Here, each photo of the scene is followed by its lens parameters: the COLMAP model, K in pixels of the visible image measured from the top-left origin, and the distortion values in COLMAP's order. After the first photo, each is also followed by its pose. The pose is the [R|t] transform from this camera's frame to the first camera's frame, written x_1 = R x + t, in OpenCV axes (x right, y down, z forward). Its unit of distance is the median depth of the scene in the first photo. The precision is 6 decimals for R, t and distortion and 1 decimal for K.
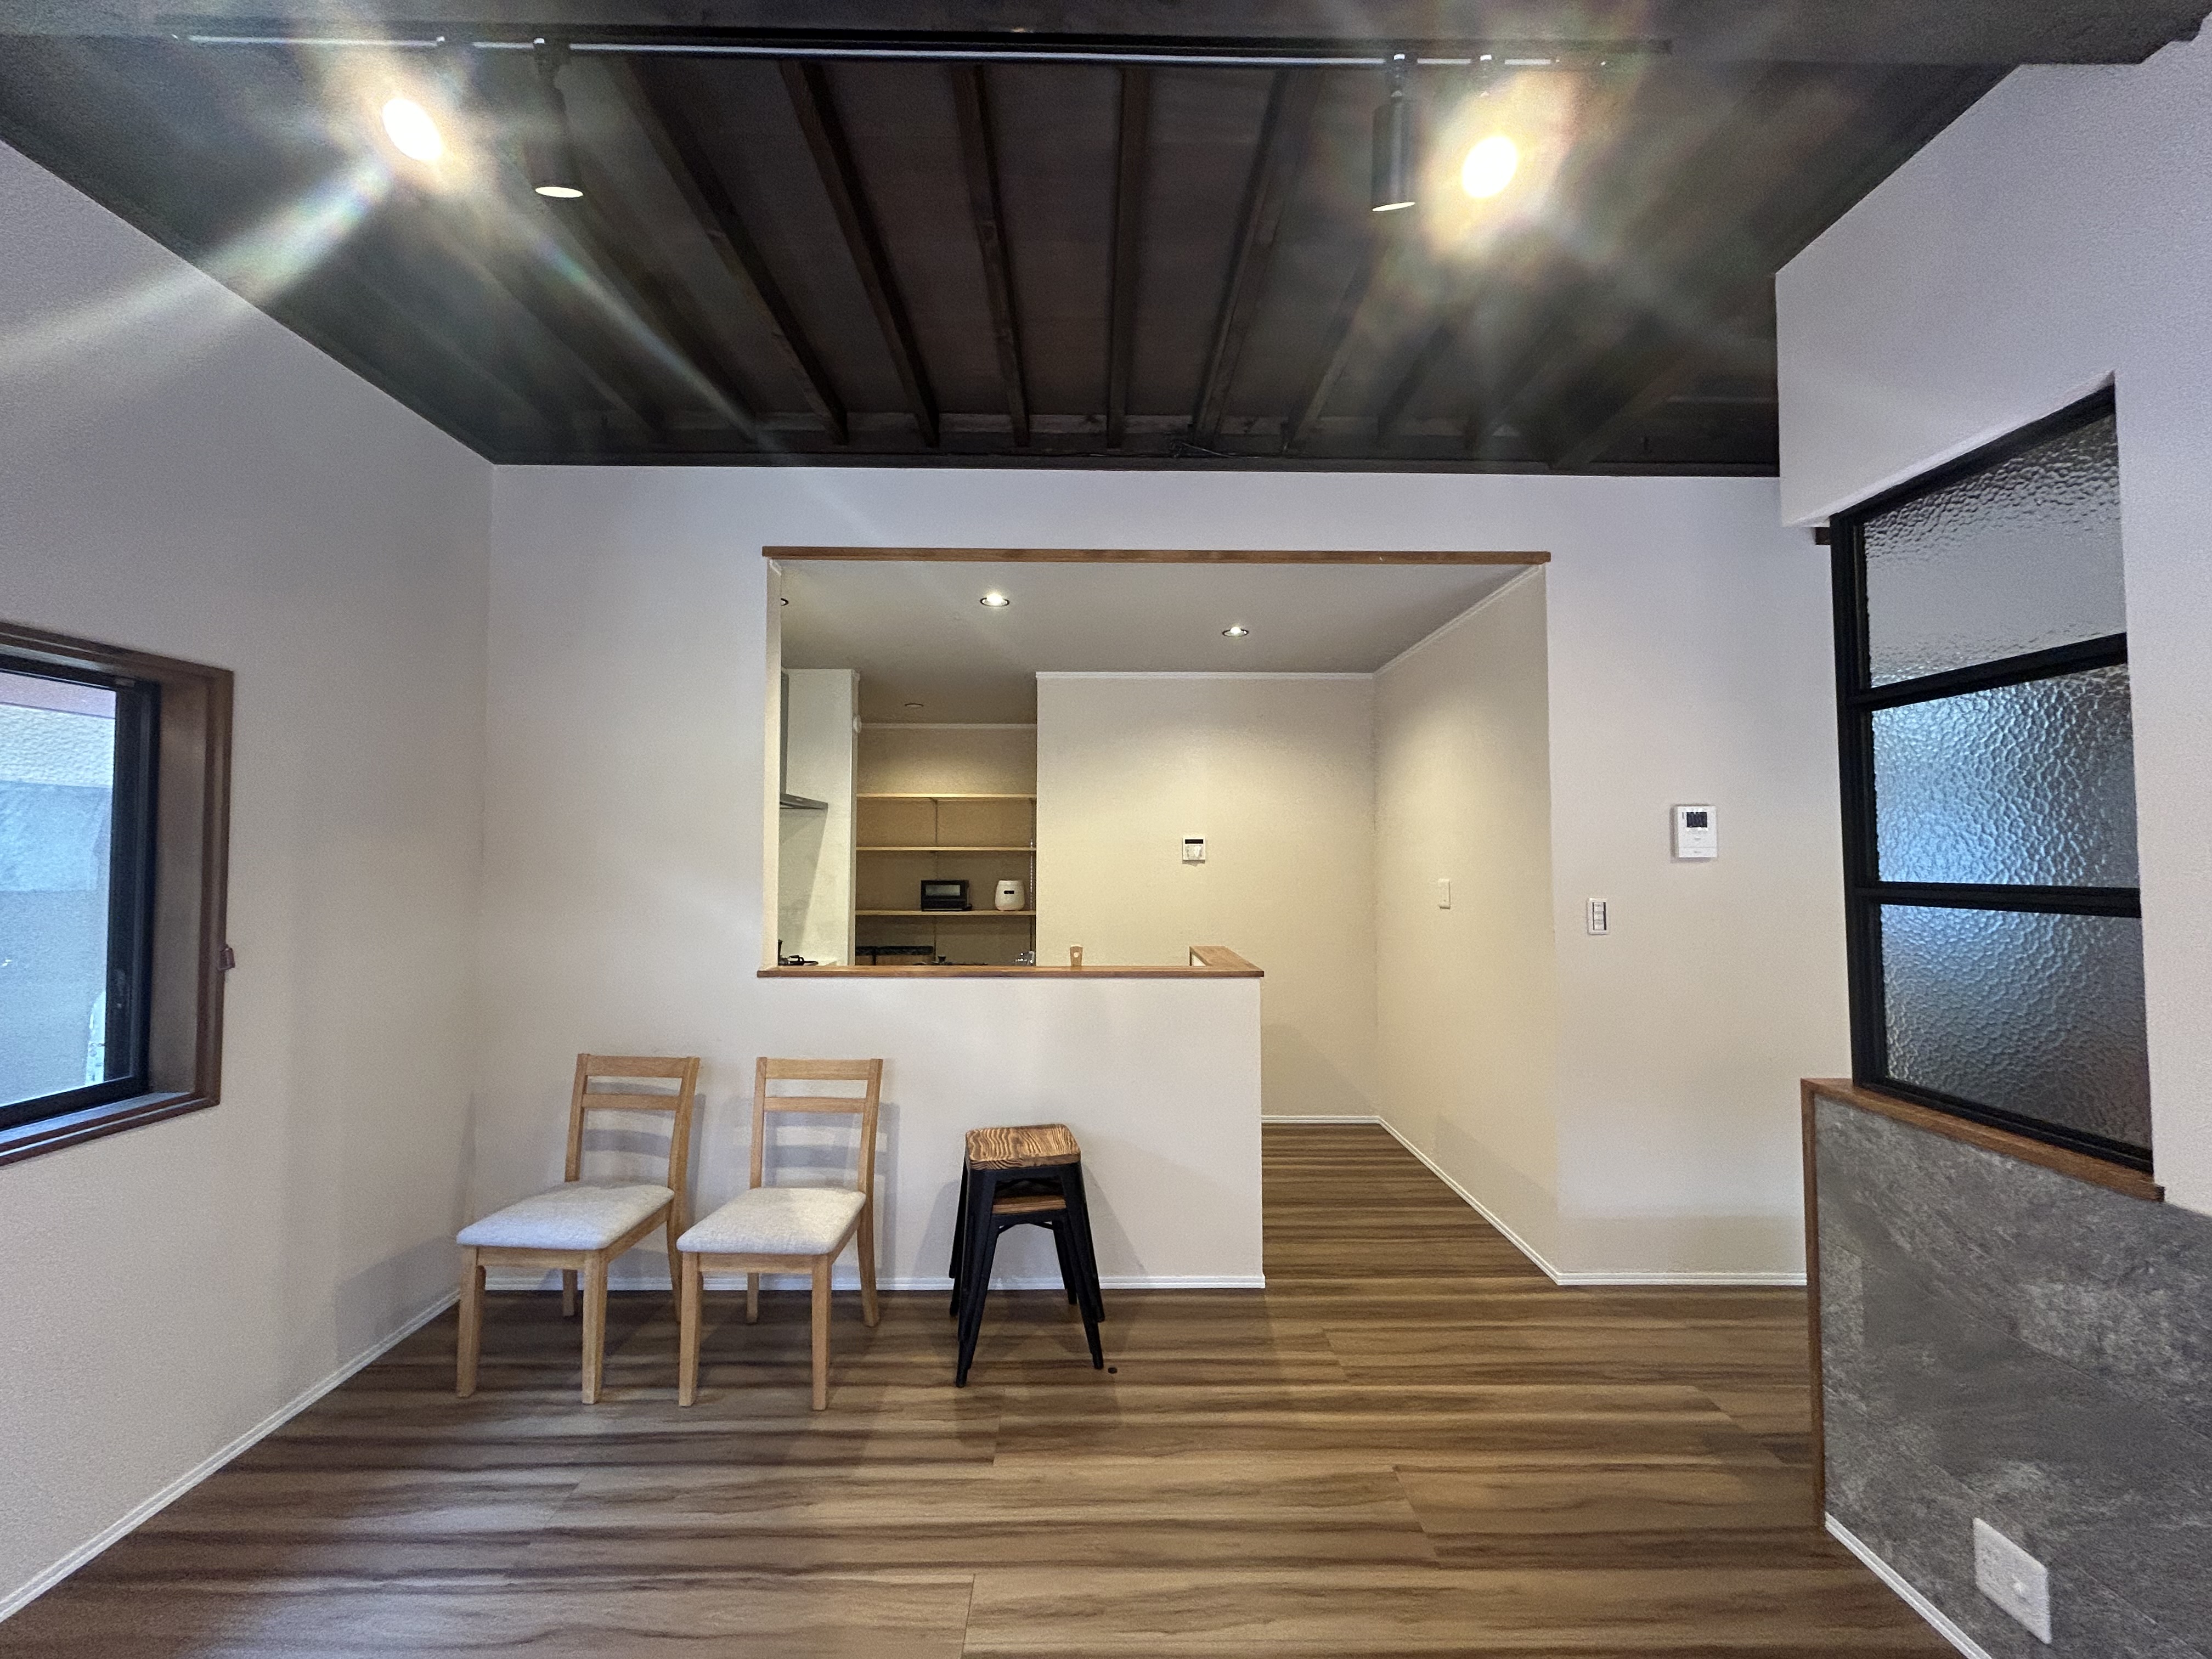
lens RADIAL K [[888.3, 0, 1102.7], [0, 888.3, 828.5], [0, 0, 1]] dist [0.000377, -0.000236]
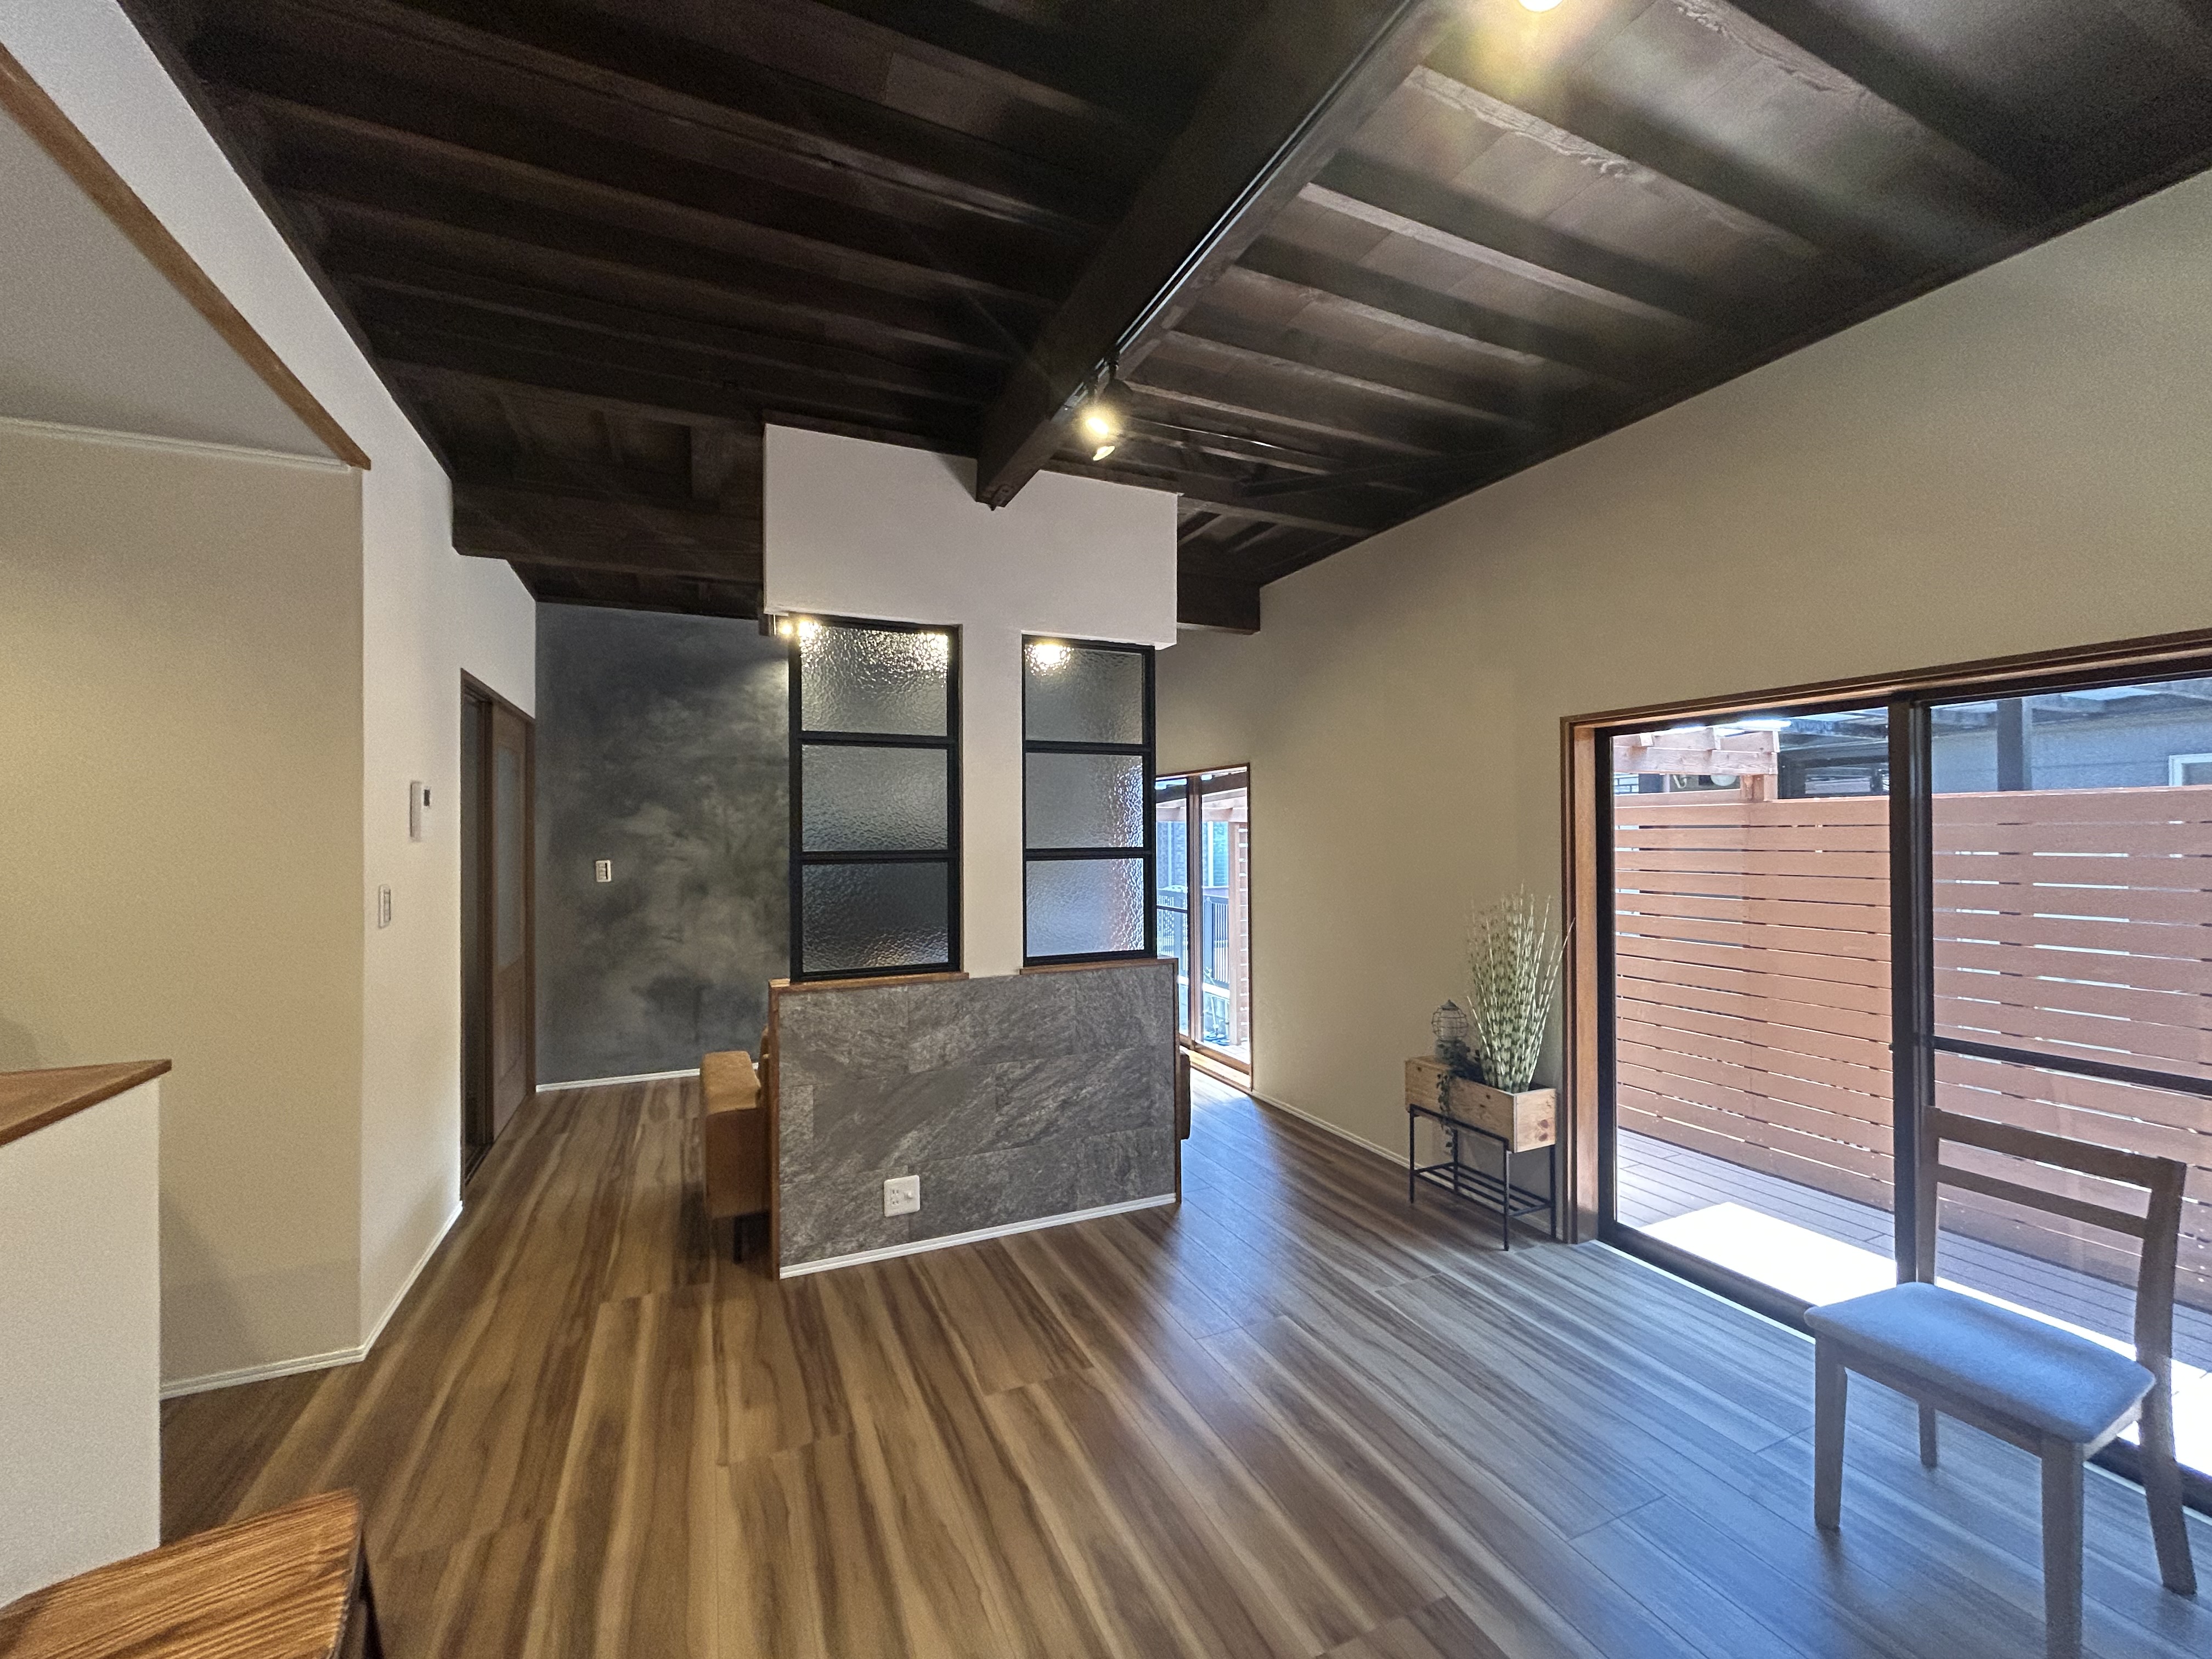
lens RADIAL K [[901.0, 0, 1106.0], [0, 901.0, 829.5], [0, 0, 1]] dist [0.016374, 0.000068]
pose [[-0.396520, 0.000252, 0.918026, -0.753256], [-0.031558, 0.999405, -0.013905, 0.024910], [-0.917483, -0.034485, -0.396276, 1.033824]]
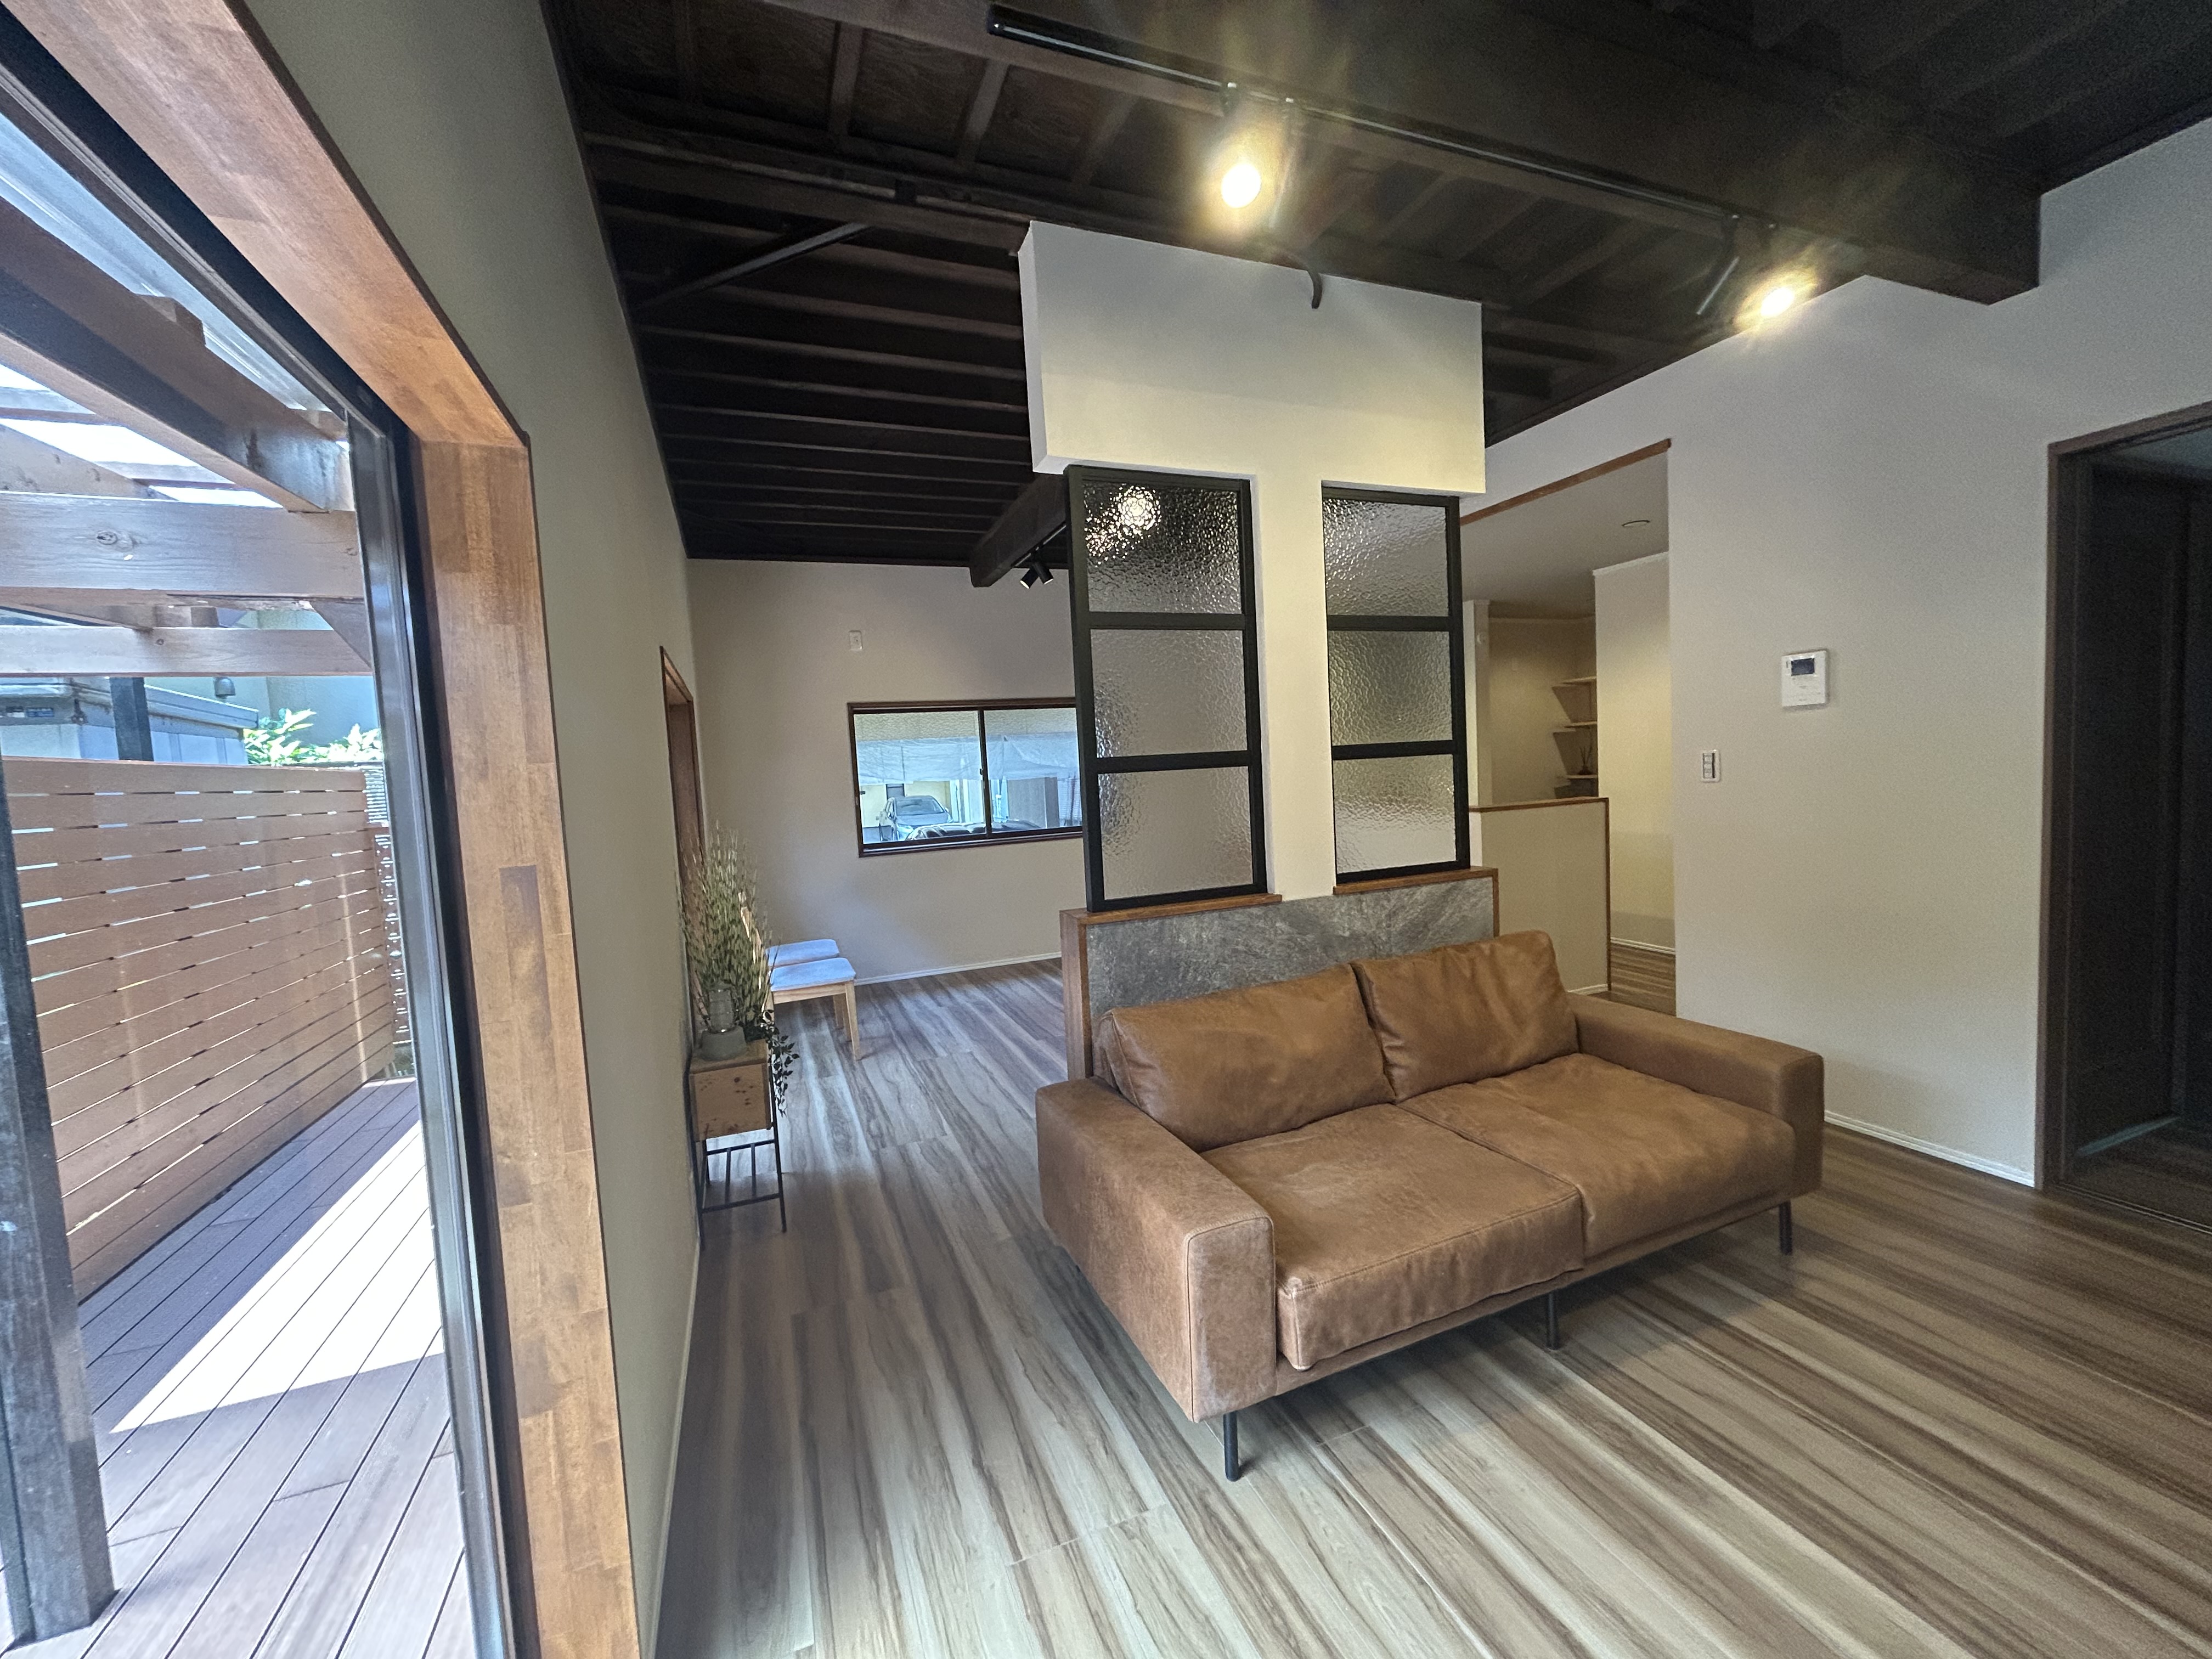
lens RADIAL K [[888.3, 0, 1102.7], [0, 888.3, 828.5], [0, 0, 1]] dist [0.000377, -0.000236]
pose [[0.353273, 0.043192, -0.934523, 1.930250], [0.089201, 0.992827, 0.079607, 0.030221], [0.931258, -0.111484, 0.346886, -0.139624]]
